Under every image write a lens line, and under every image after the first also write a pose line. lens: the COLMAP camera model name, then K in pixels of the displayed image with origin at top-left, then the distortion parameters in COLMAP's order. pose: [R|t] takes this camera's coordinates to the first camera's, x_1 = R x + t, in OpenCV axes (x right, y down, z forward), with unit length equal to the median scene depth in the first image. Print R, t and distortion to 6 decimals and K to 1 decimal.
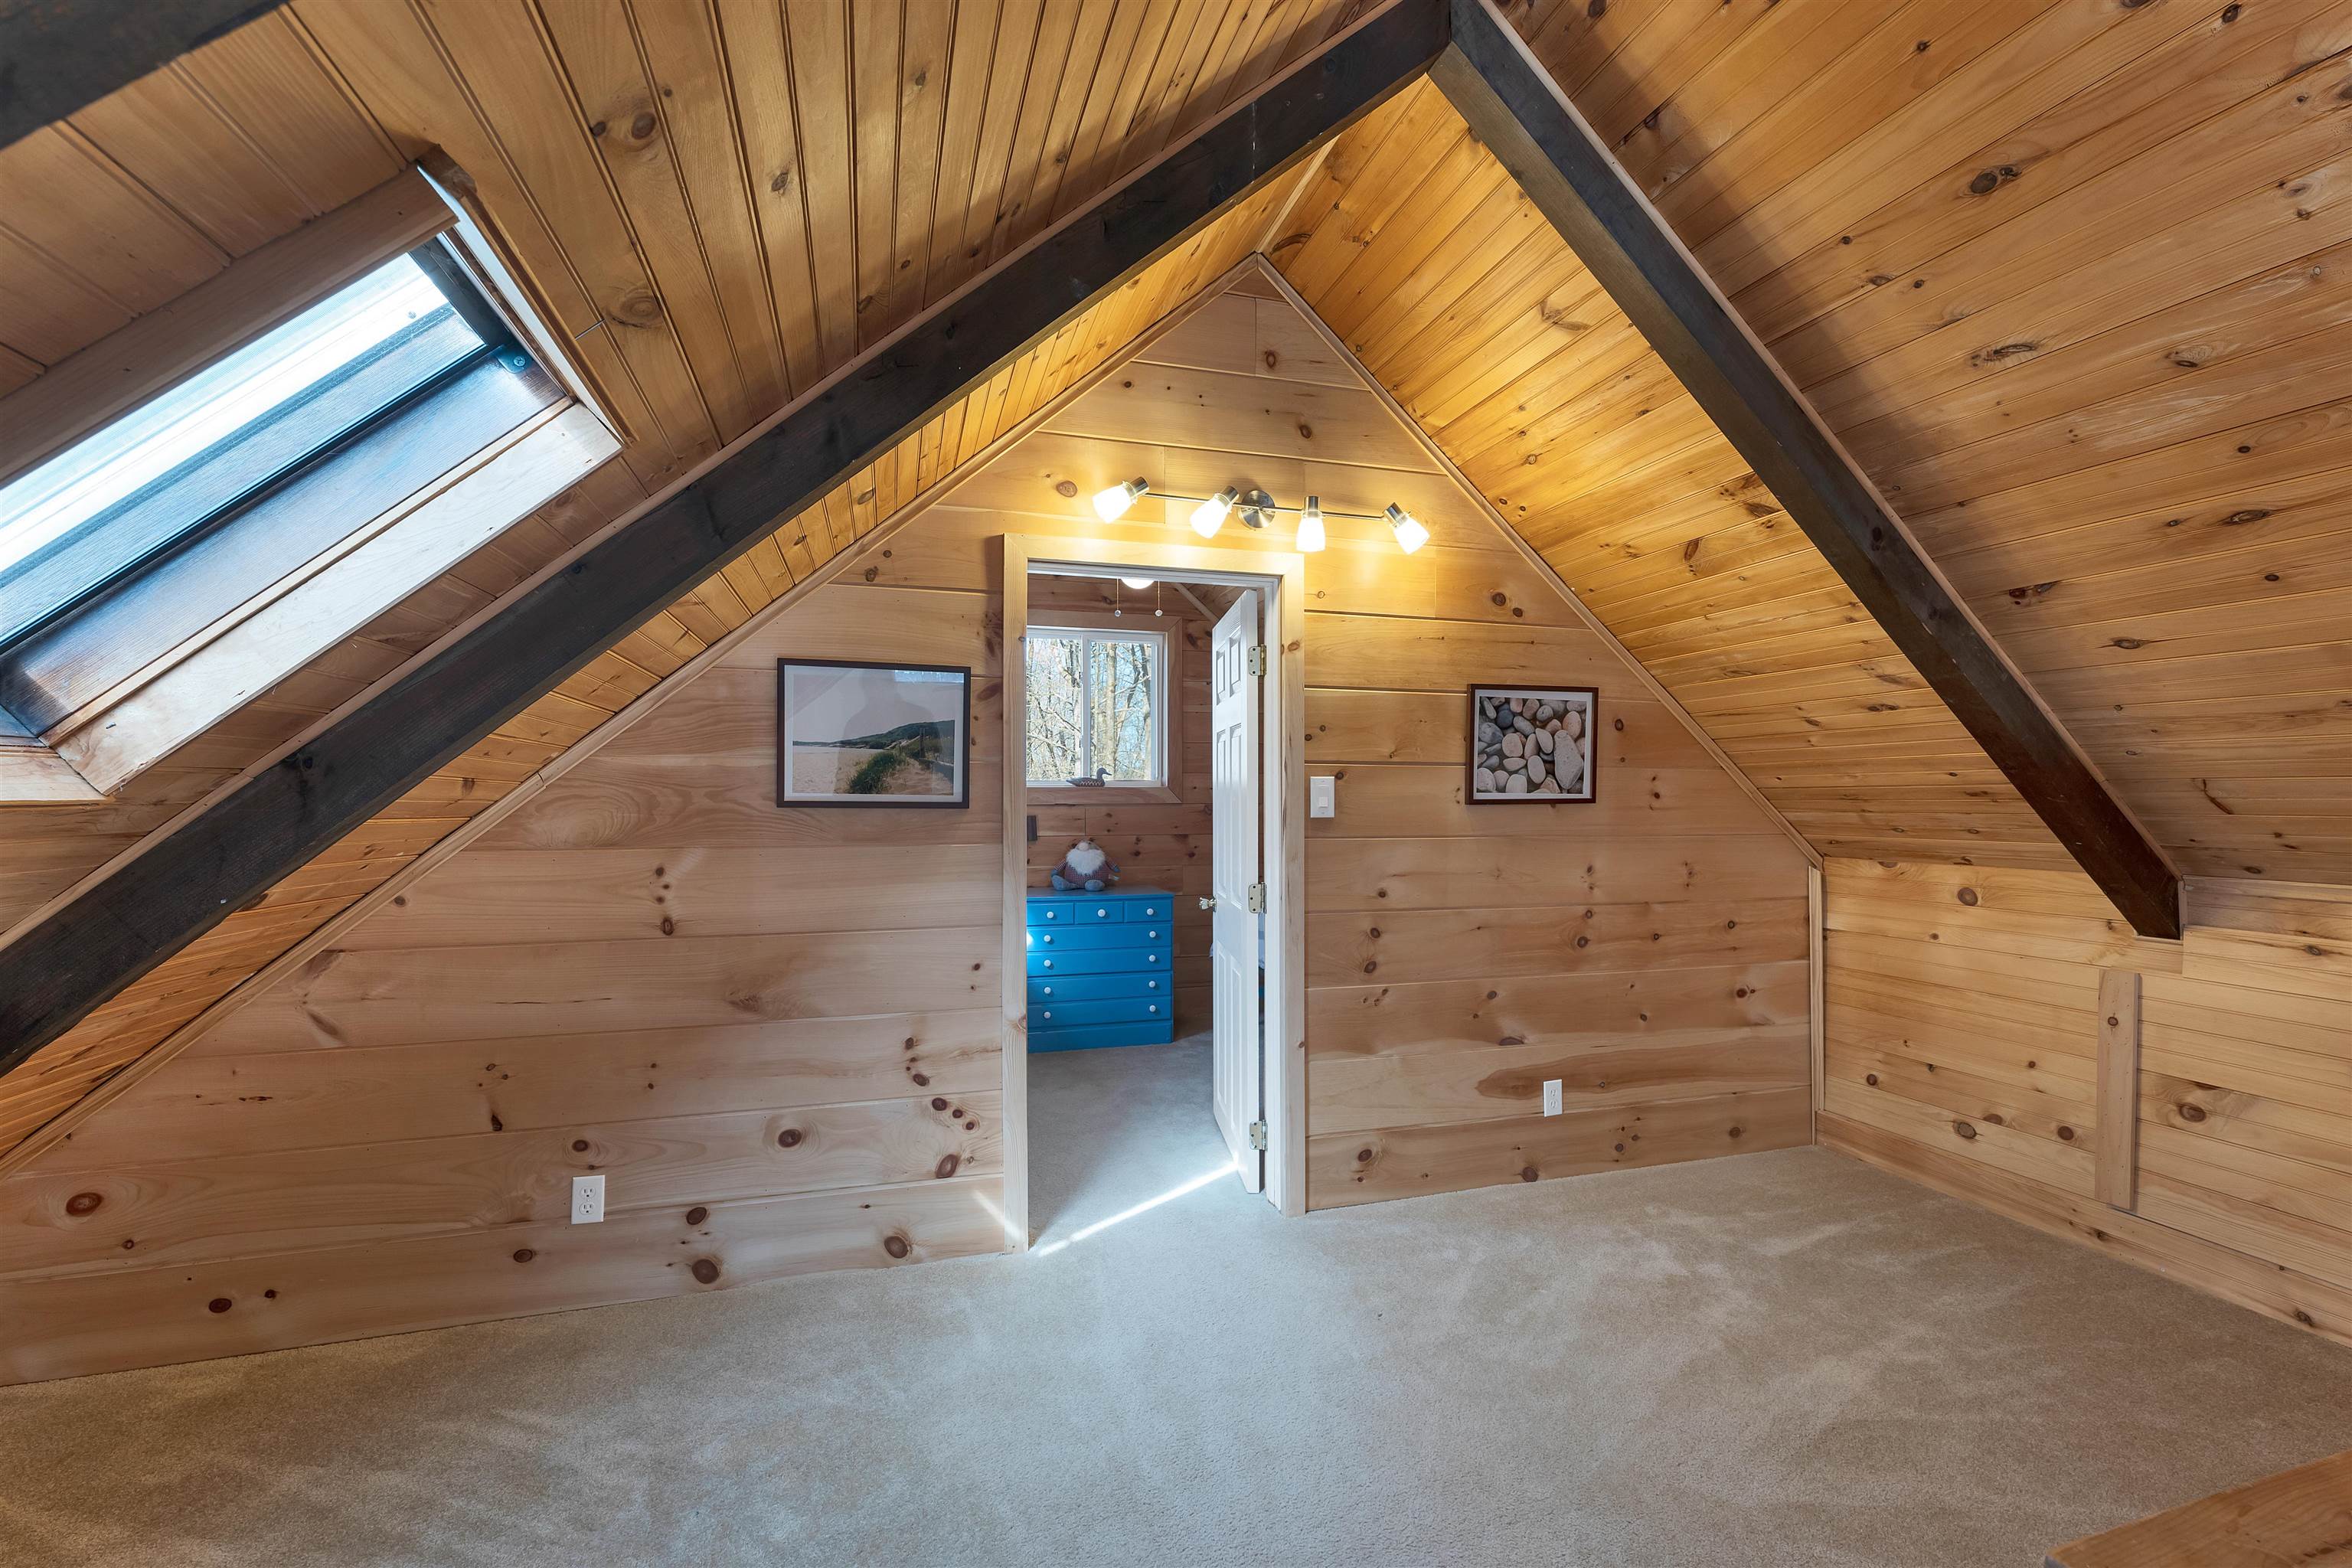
lens RADIAL K [[973.5, 0, 1156.0], [0, 973.5, 785.3], [0, 0, 1]] dist [0.001780, 0.000038]
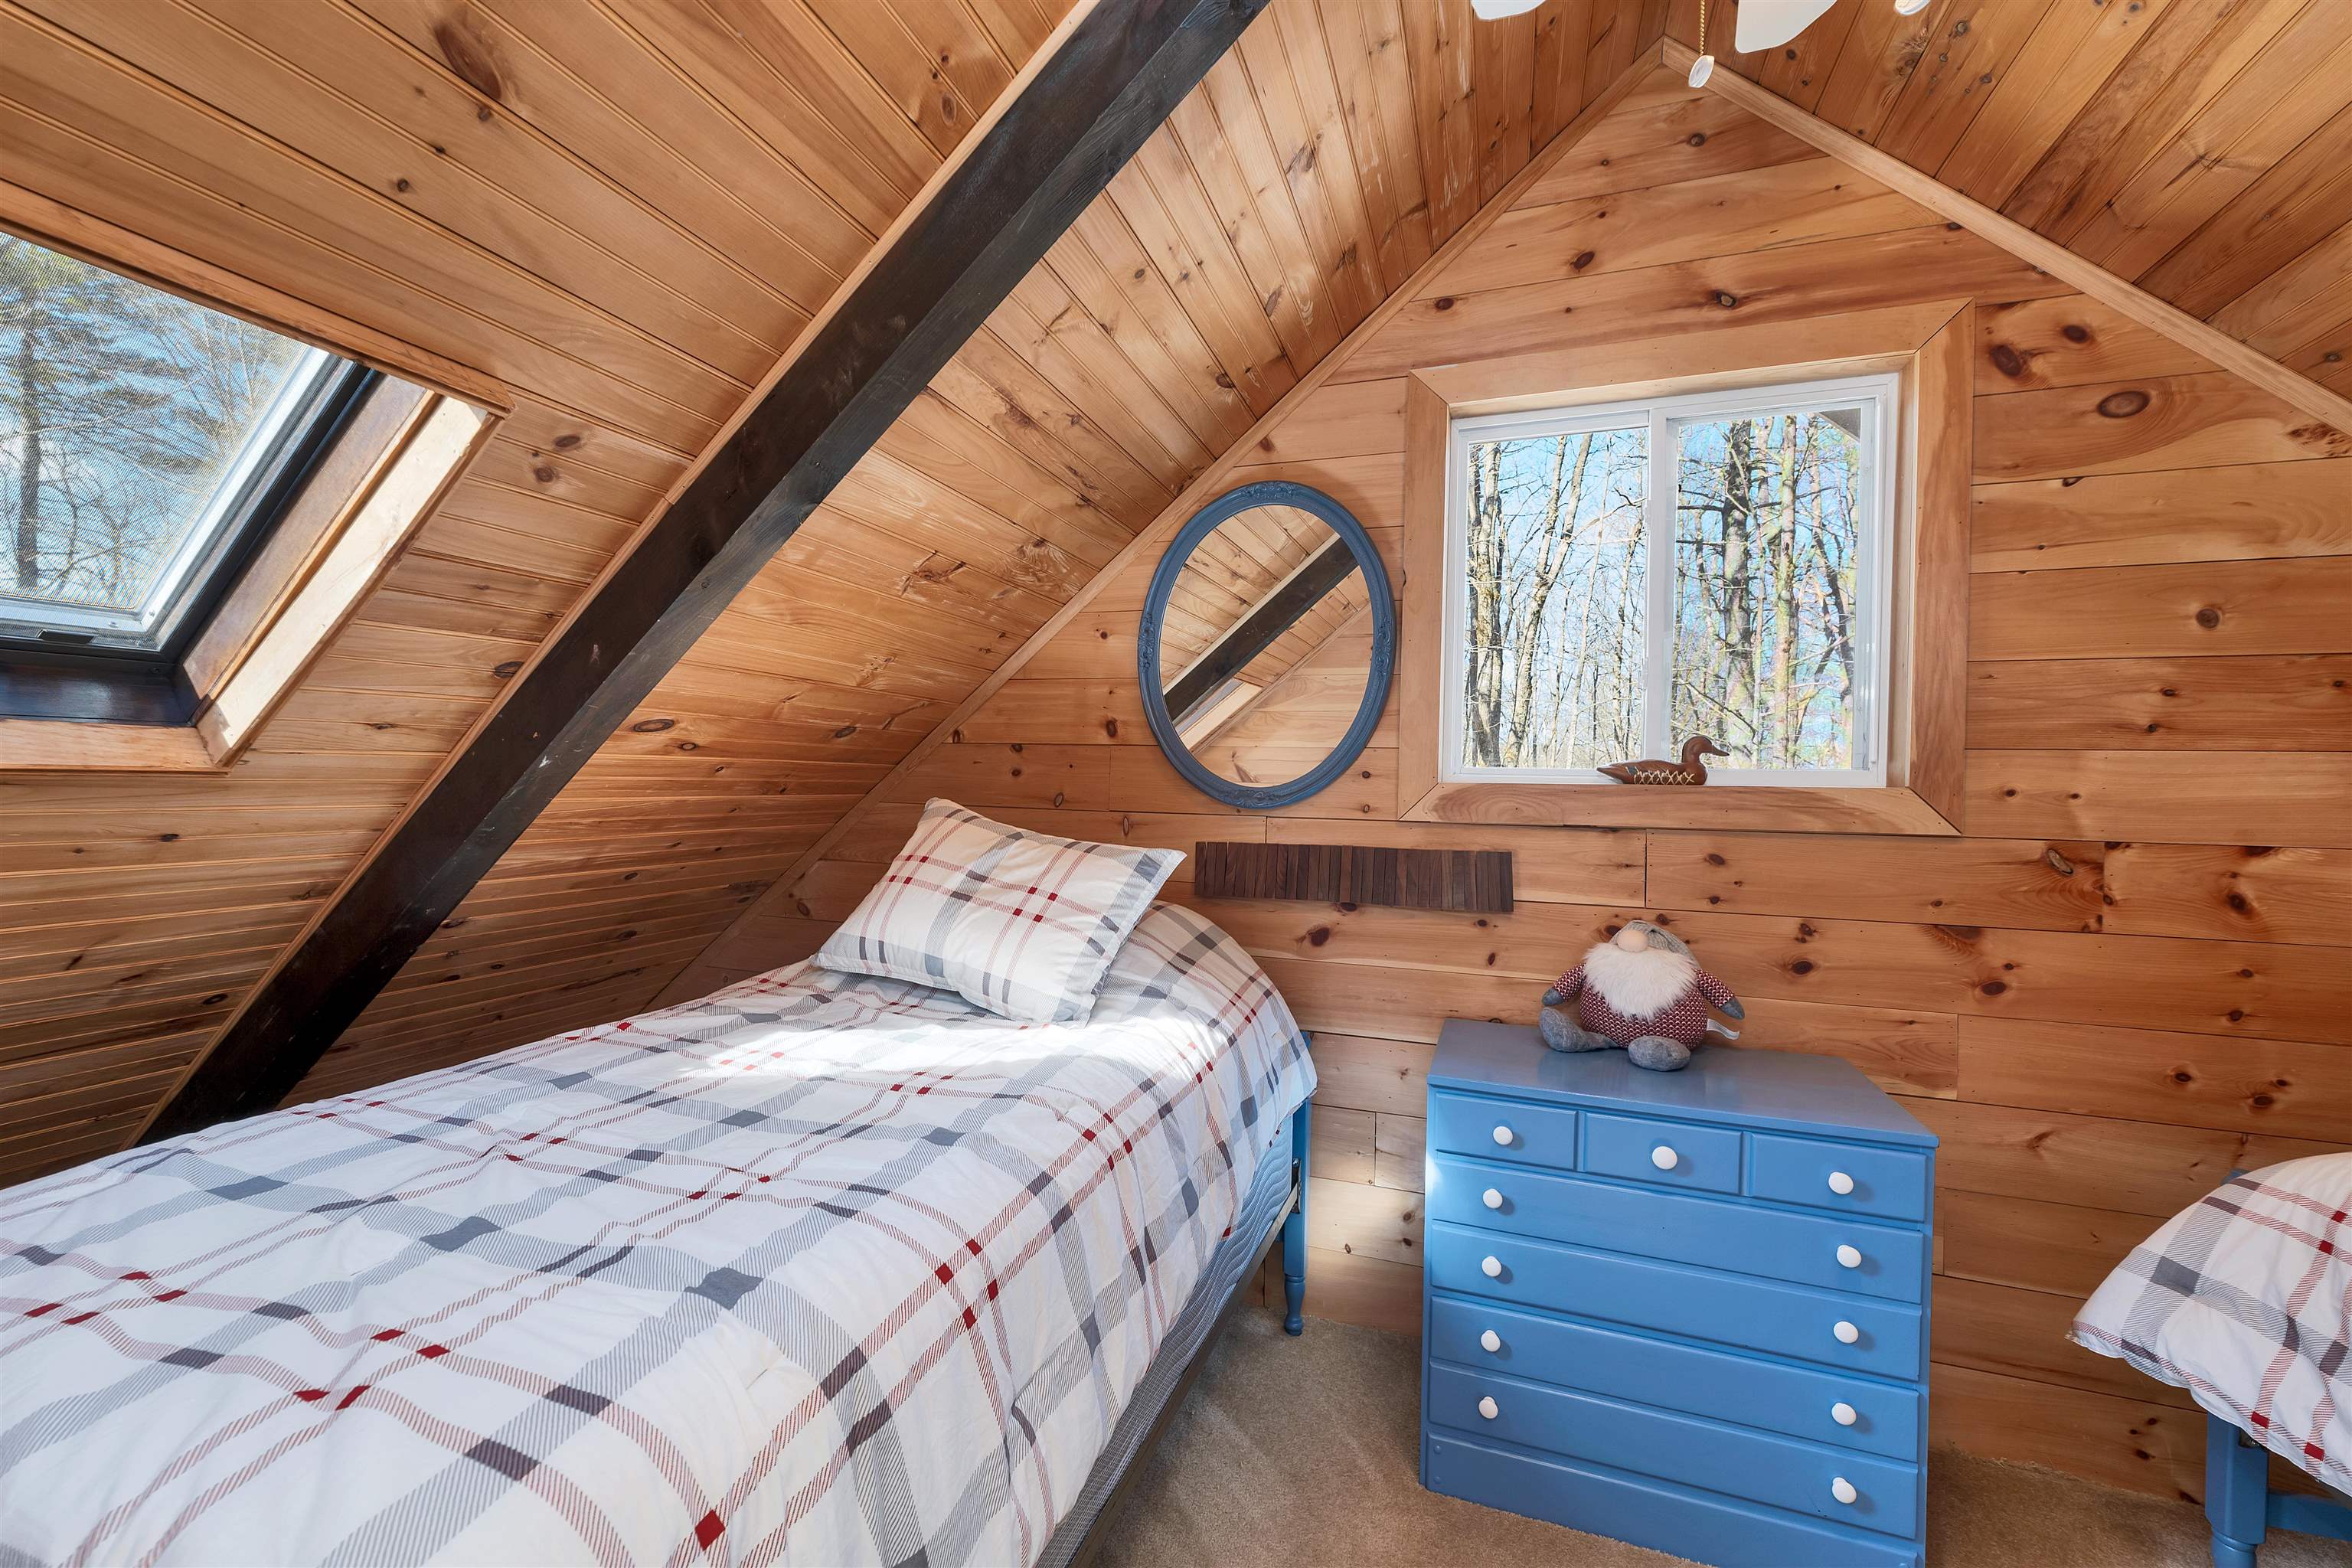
lens RADIAL K [[973.5, 0, 1159.6], [0, 973.5, 785.4], [0, 0, 1]] dist [0.001780, 0.000038]
pose [[0.813178, 0.019626, -0.581684, -0.004216], [-0.015934, 0.999807, 0.011458, 0.000801], [0.581797, -0.000049, 0.813334, 0.573713]]
